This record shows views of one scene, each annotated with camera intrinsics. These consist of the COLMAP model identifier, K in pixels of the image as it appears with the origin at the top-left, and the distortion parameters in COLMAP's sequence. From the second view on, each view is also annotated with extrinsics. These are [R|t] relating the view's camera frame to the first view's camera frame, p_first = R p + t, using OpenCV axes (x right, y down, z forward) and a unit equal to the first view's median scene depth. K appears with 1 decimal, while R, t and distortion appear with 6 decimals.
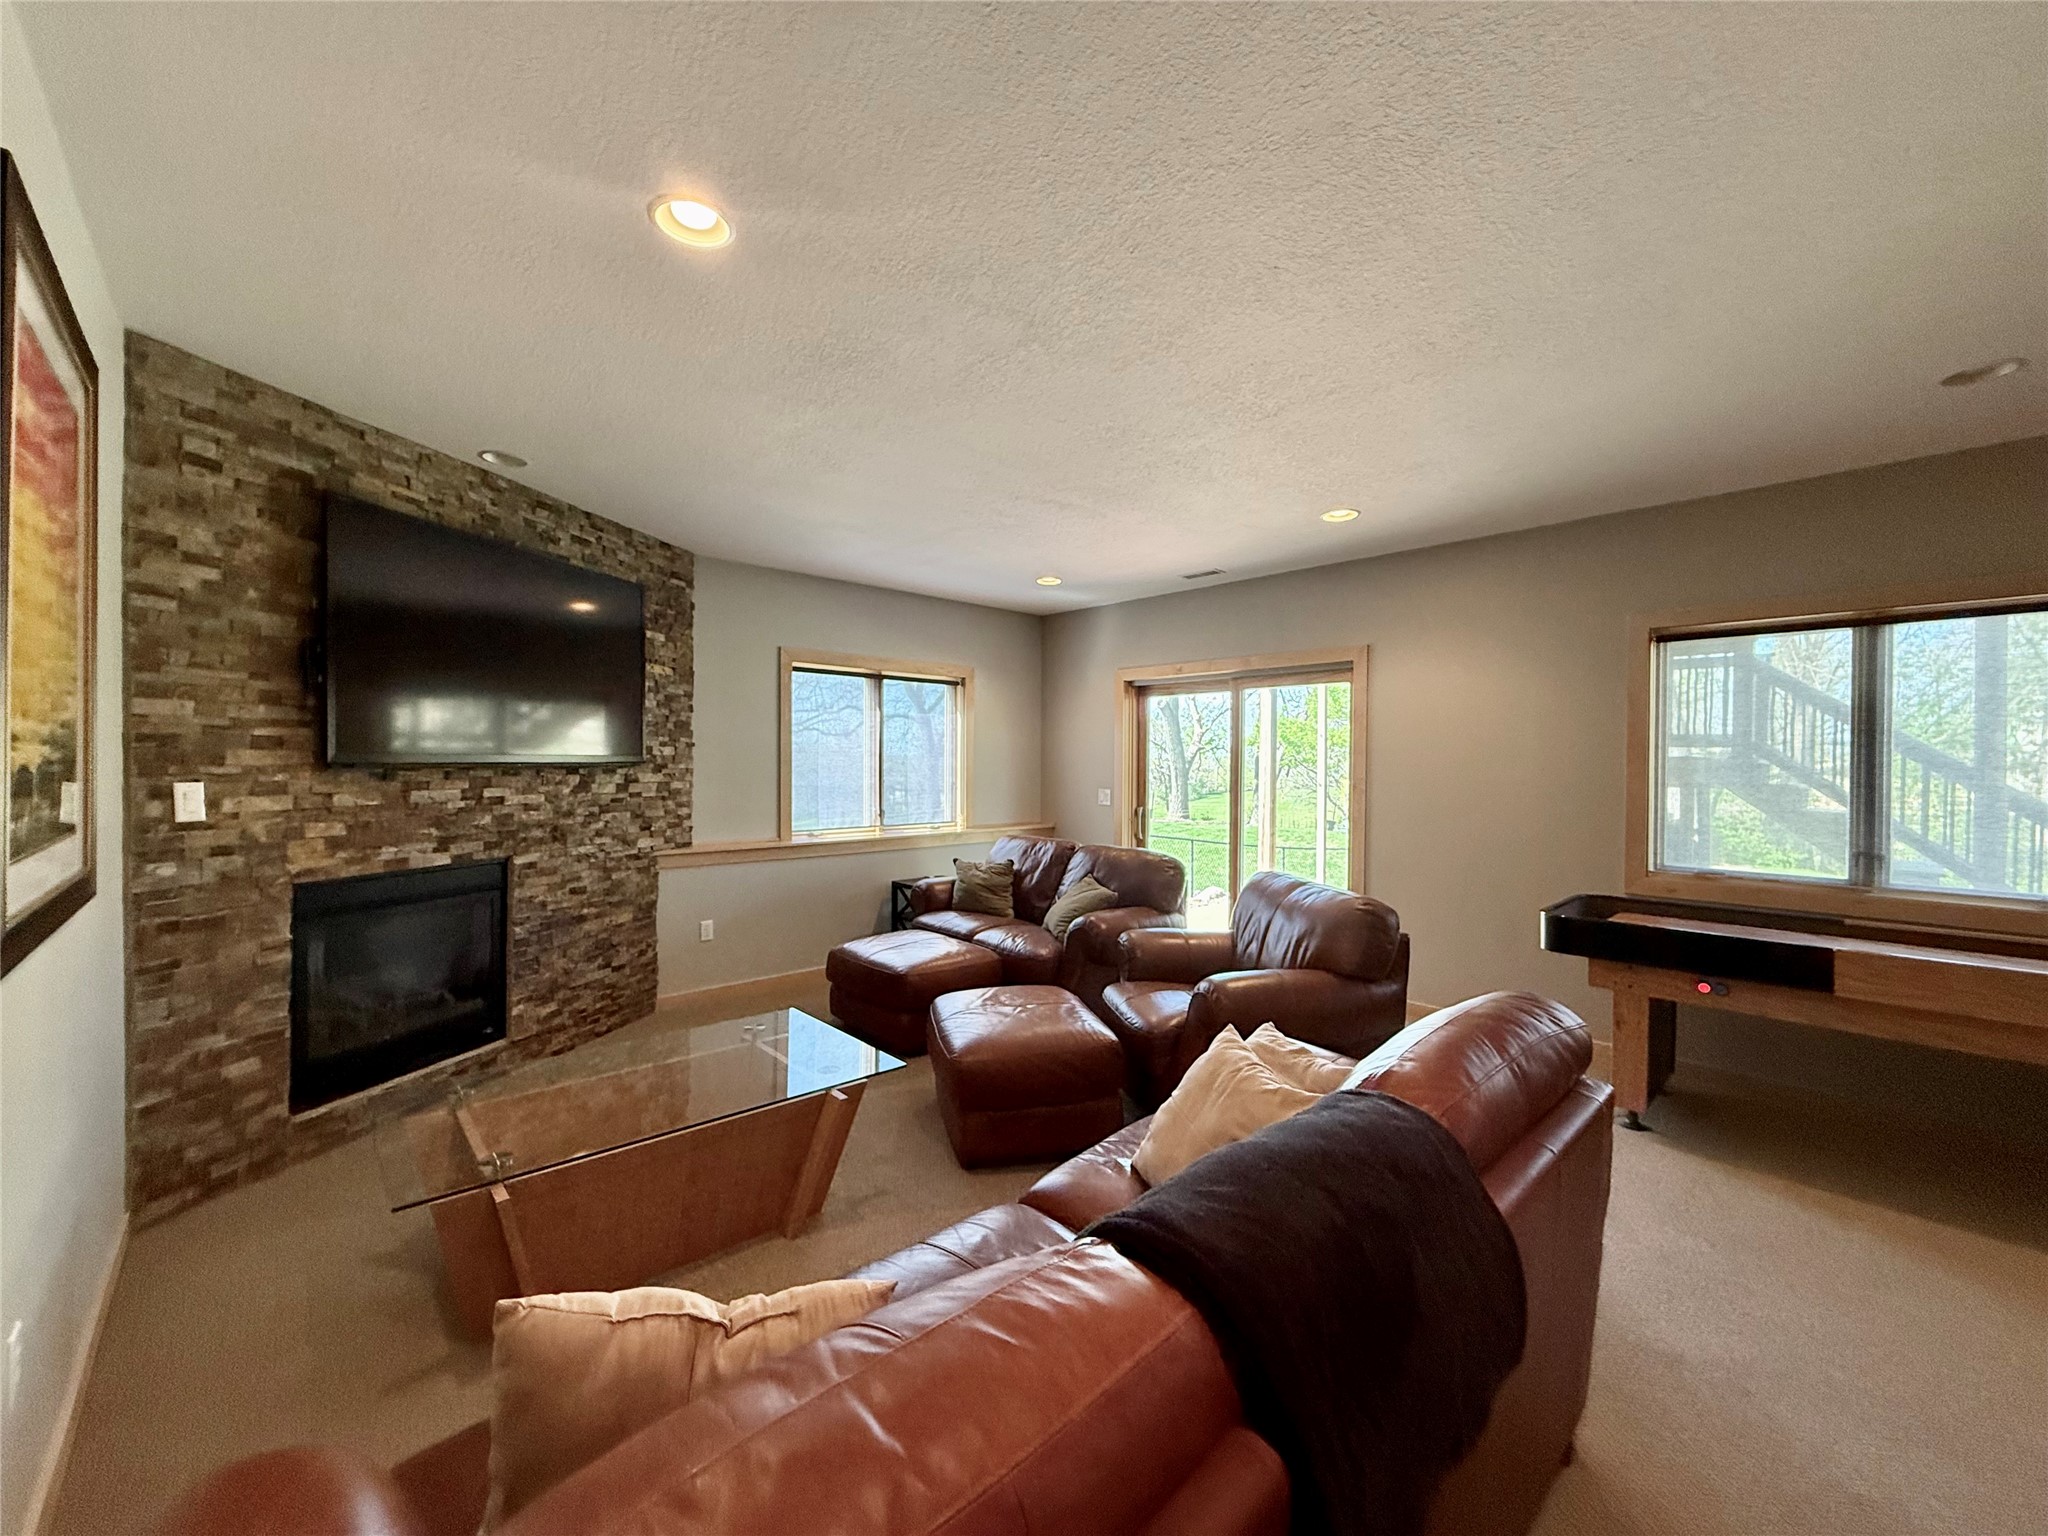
lens RADIAL K [[815.0, 0, 1020.2], [0, 815.0, 764.0], [0, 0, 1]] dist [-0.001996, 0.000652]
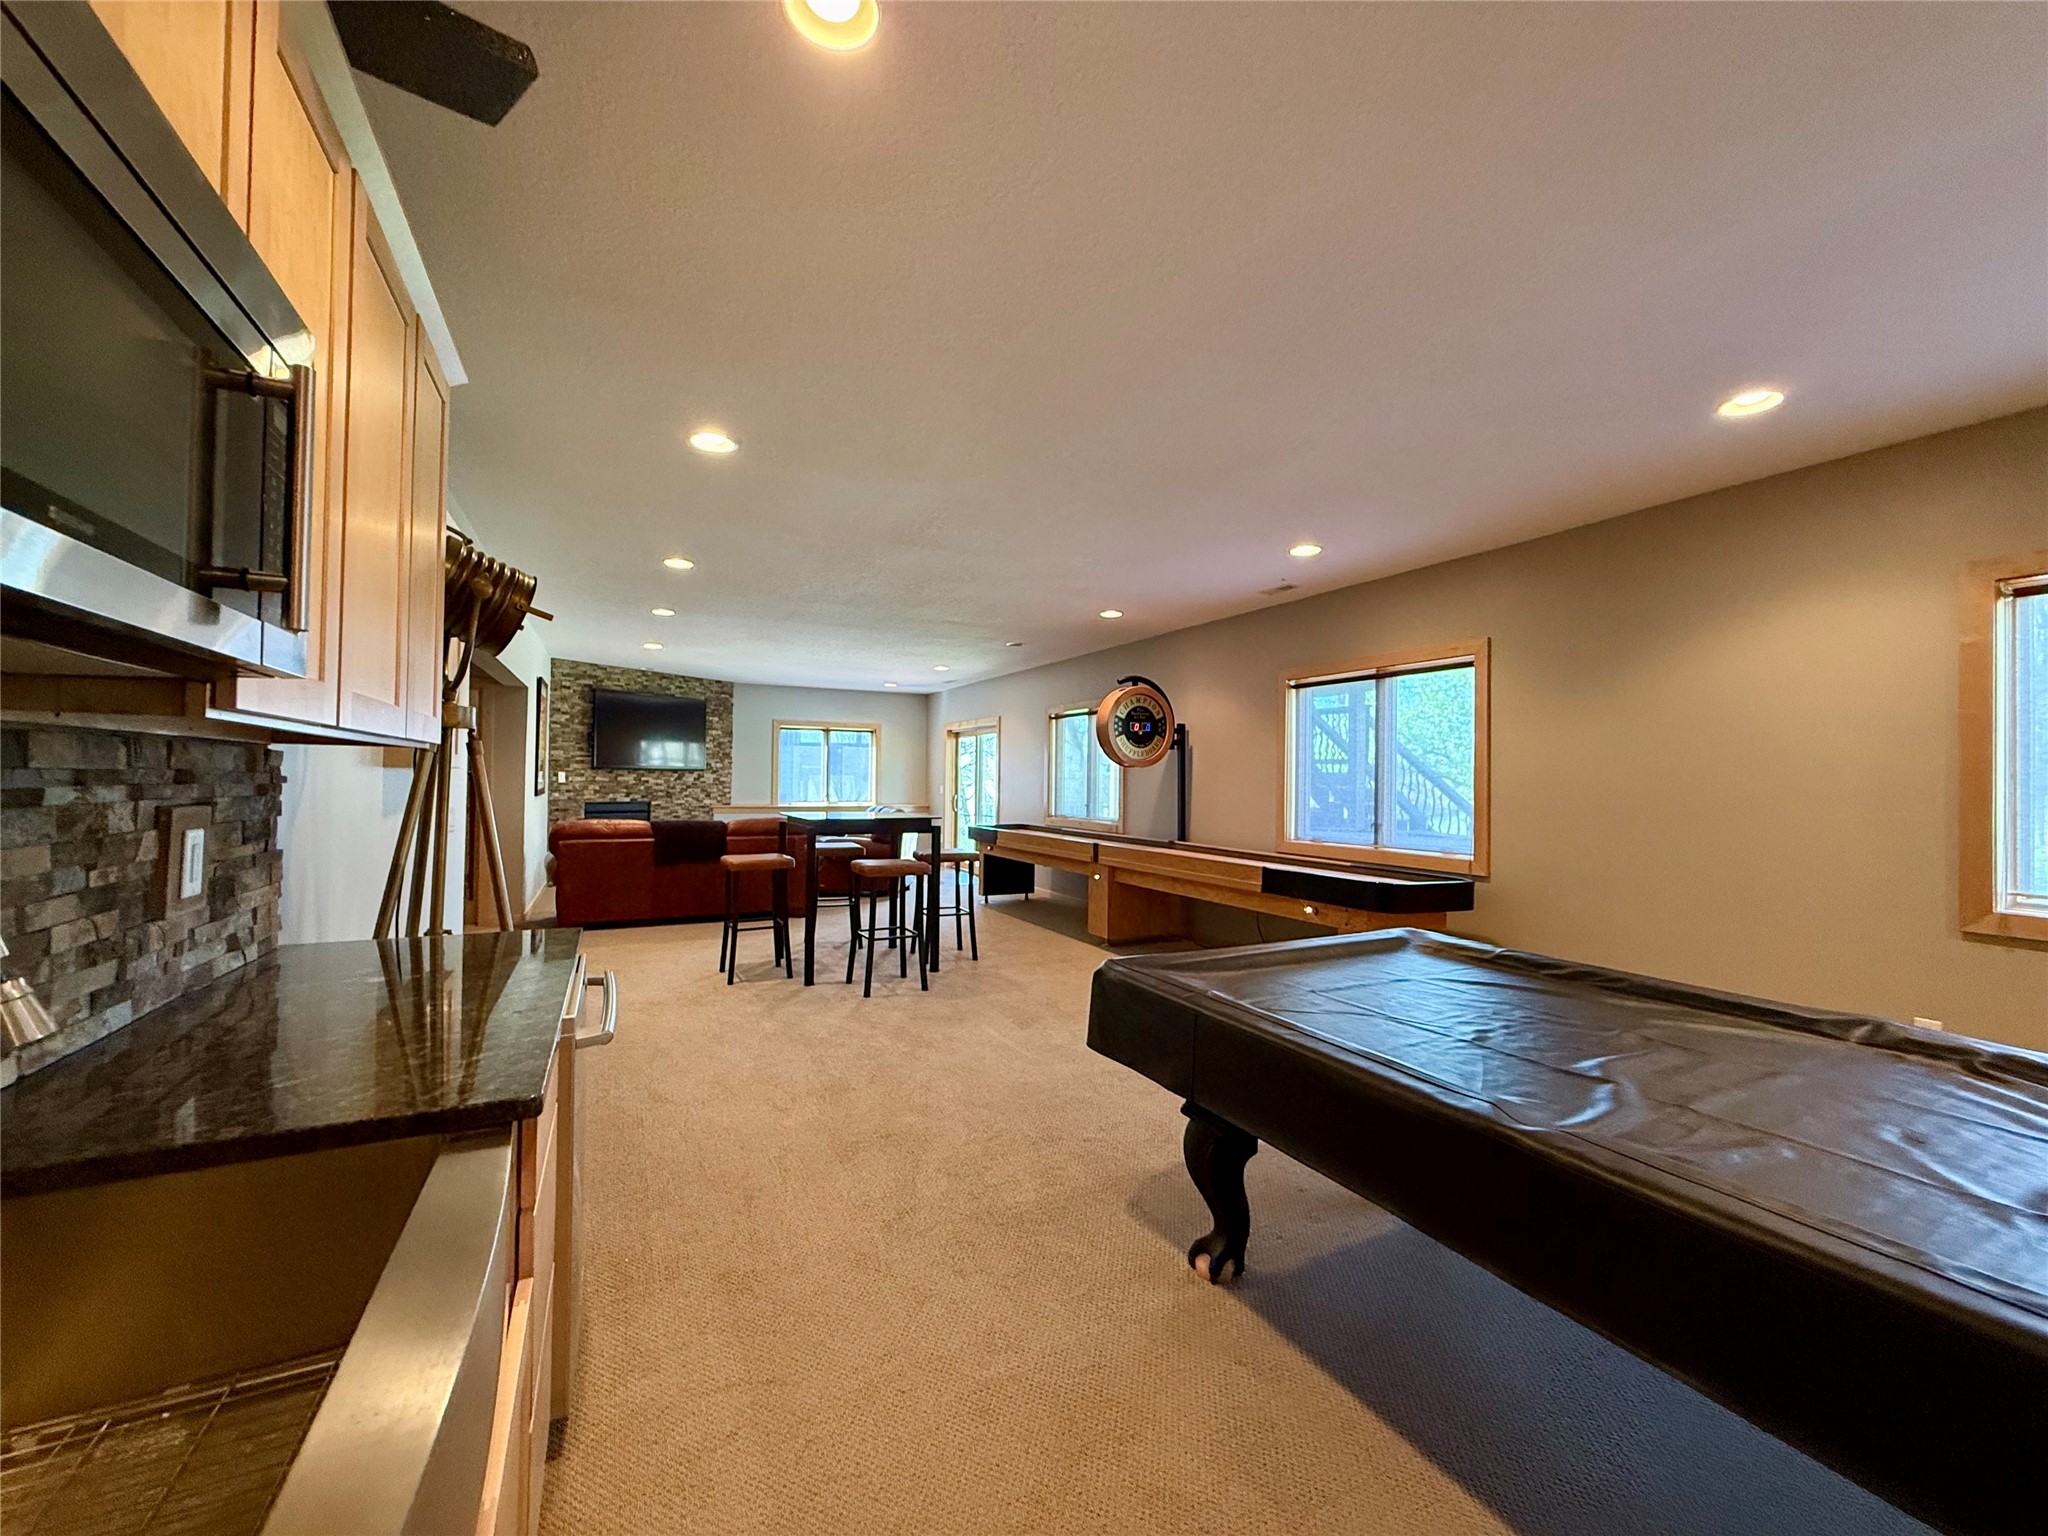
lens RADIAL K [[815.0, 0, 1026.9], [0, 815.0, 759.5], [0, 0, 1]] dist [-0.001996, 0.000652]
pose [[0.963483, -0.001727, -0.267765, 1.430775], [-0.006017, 0.999587, -0.028096, 0.039458], [0.267703, 0.028681, 0.963075, -1.426225]]
